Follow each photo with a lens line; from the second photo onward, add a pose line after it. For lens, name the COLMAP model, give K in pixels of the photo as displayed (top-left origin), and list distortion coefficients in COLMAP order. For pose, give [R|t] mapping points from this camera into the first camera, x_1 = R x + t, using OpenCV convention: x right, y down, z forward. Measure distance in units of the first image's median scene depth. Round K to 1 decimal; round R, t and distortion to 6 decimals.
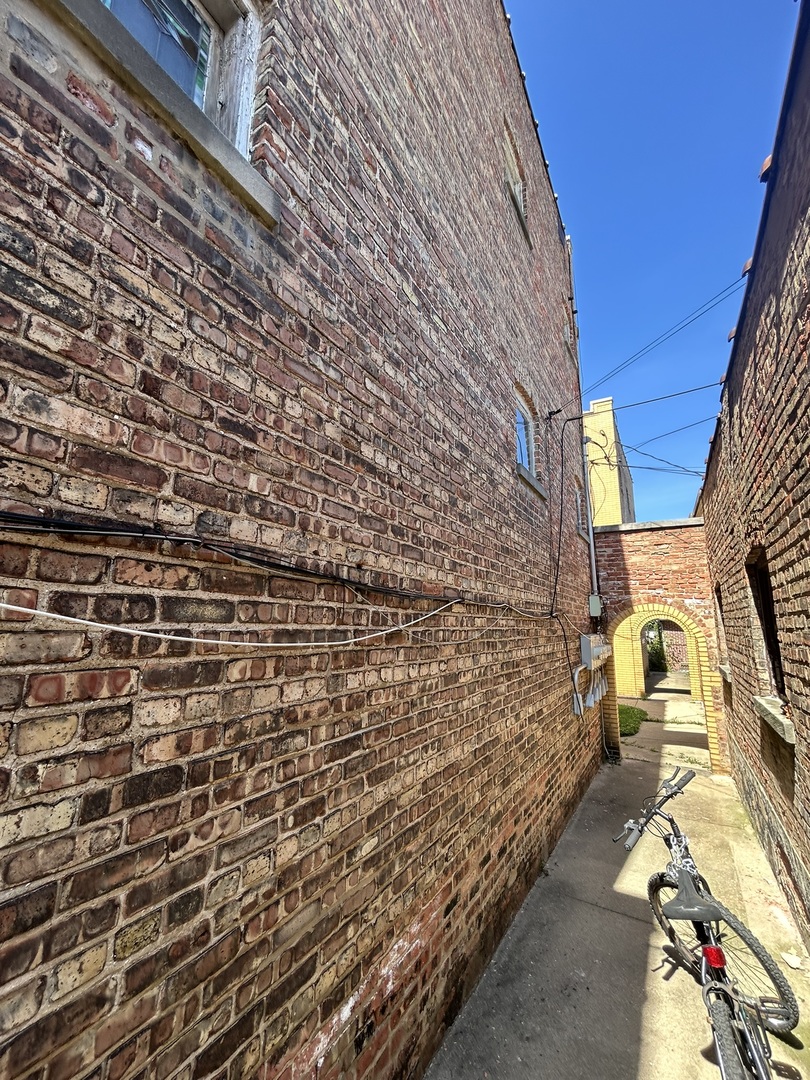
lens RADIAL K [[434.8, 0, 406.7], [0, 434.8, 539.9], [0, 0, 1]] dist [-0.001556, 0.000789]
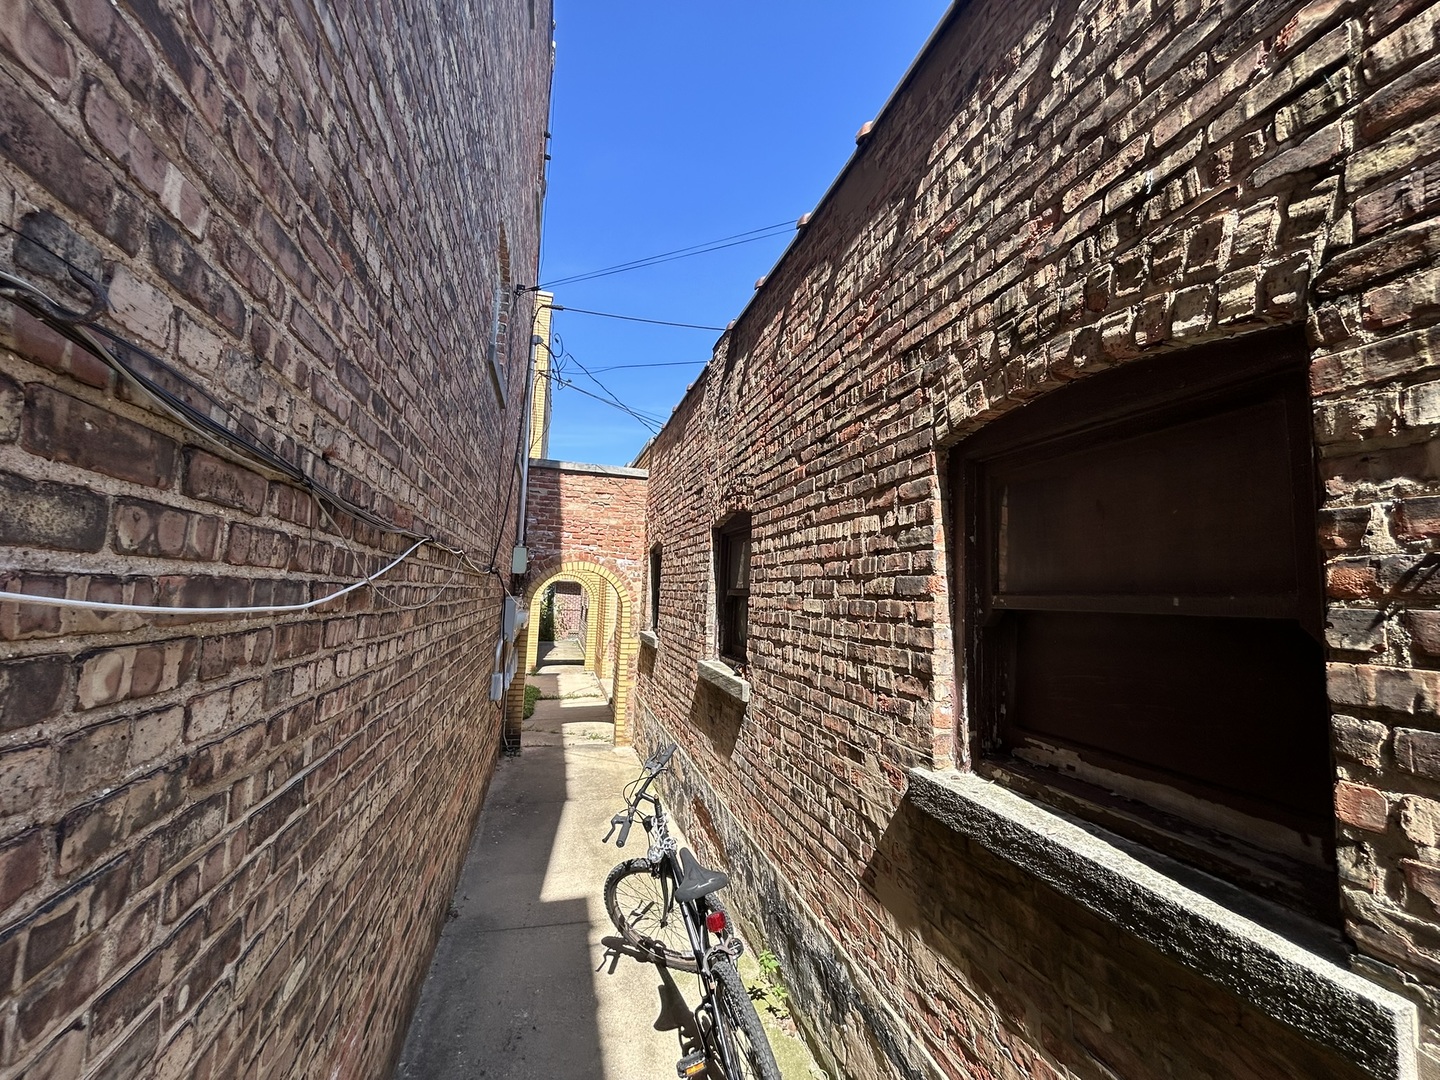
lens RADIAL K [[579.7, 0, 718.7], [0, 579.7, 537.4], [0, 0, 1]] dist [-0.001556, 0.000789]
pose [[0.686540, 0.086973, 0.721871, -0.256379], [-0.166818, 0.985178, 0.039957, 0.046450], [-0.707696, -0.147853, 0.690873, 0.190924]]
